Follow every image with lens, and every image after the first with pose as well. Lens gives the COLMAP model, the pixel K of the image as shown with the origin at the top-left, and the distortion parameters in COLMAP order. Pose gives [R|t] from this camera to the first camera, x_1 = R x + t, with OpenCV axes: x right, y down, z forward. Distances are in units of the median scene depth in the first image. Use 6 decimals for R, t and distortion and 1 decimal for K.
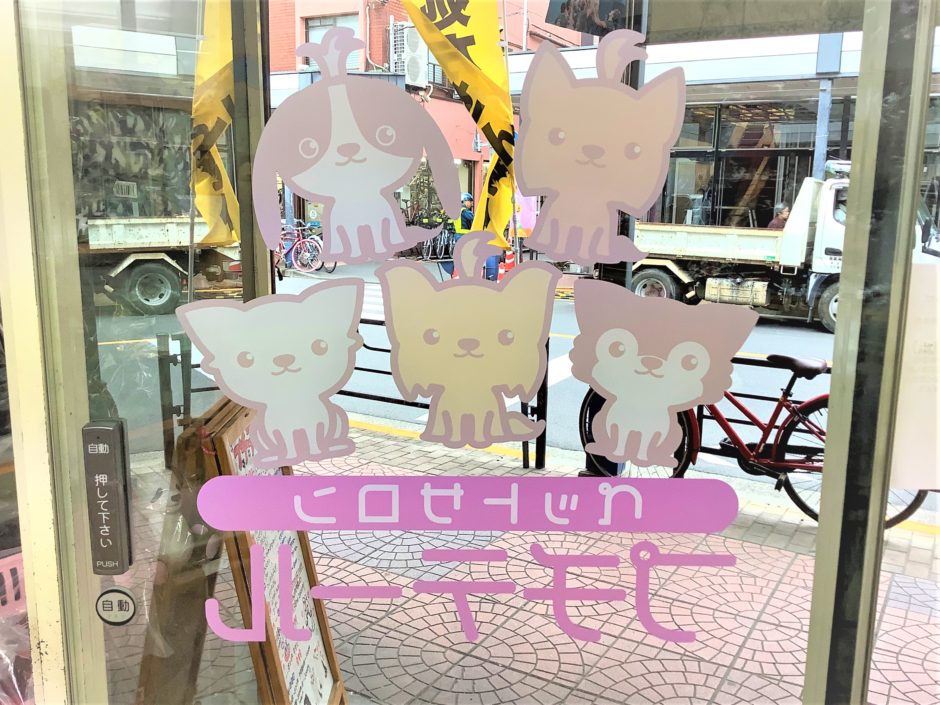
lens RADIAL K [[876.3, 0, 474.0], [0, 876.3, 350.4], [0, 0, 1]] dist [0.059014, -0.004011]
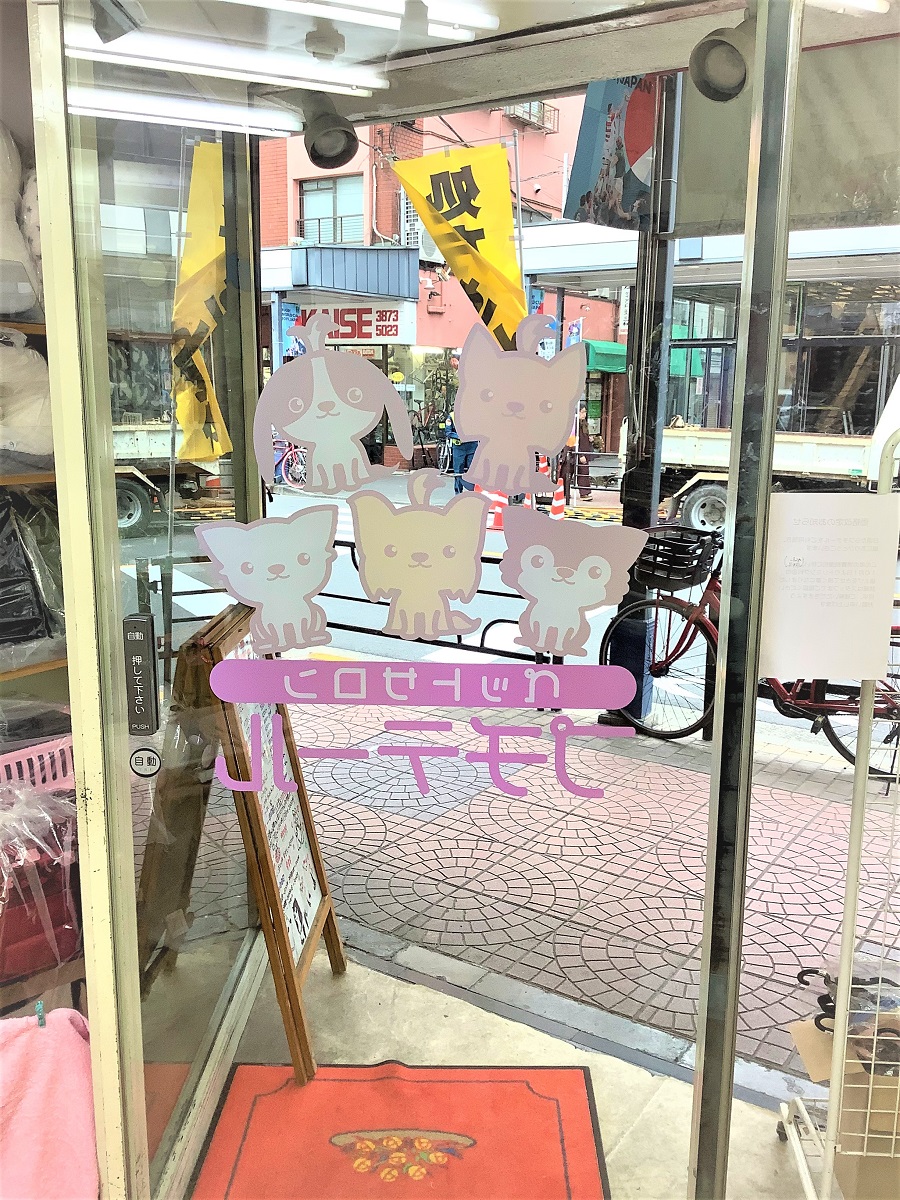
lens RADIAL K [[1118.7, 0, 458.2], [0, 1118.7, 597.6], [0, 0, 1]] dist [0.059014, -0.004011]
pose [[0.998835, 0.005763, -0.047906, 0.039710], [-0.005285, 0.999935, 0.010098, 0.011000], [0.047961, -0.009833, 0.998801, -0.193653]]
